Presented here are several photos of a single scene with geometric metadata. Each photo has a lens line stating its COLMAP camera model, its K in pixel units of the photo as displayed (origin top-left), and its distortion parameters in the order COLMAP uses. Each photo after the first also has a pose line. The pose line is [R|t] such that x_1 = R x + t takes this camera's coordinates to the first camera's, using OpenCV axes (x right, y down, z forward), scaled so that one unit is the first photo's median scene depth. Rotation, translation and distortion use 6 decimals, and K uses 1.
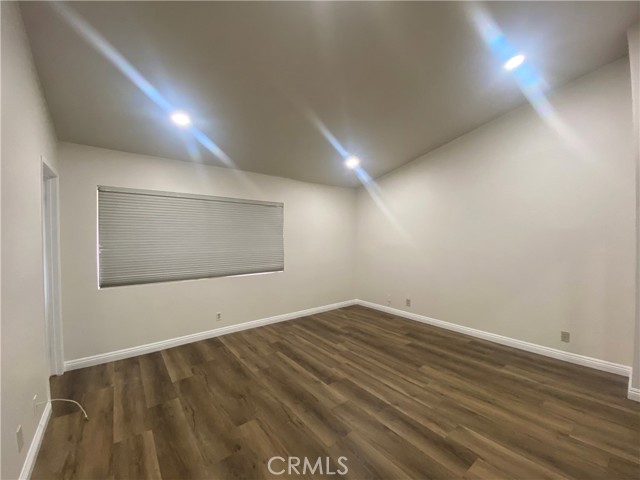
lens RADIAL K [[260.8, 0, 320.0], [0, 260.8, 240.0], [0, 0, 1]] dist [0.023250, -0.024030]
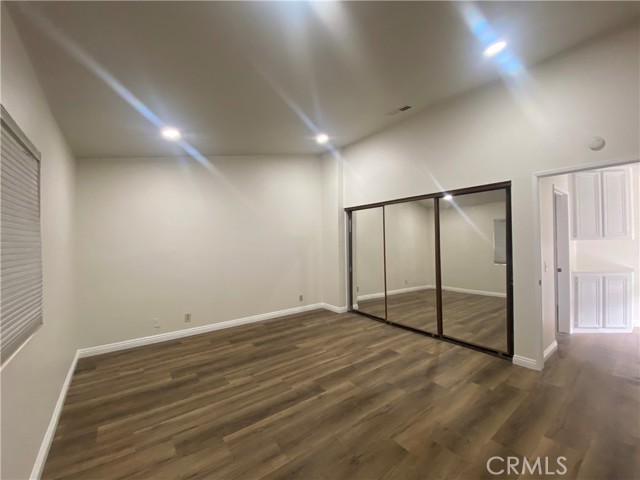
lens RADIAL K [[260.8, 0, 320.0], [0, 260.8, 240.0], [0, 0, 1]] dist [0.023250, -0.024030]
pose [[0.021132, 0.006011, 0.999759, -0.732185], [0.028731, 0.999565, -0.006617, 0.003192], [-0.999364, 0.028863, 0.020950, 0.770094]]
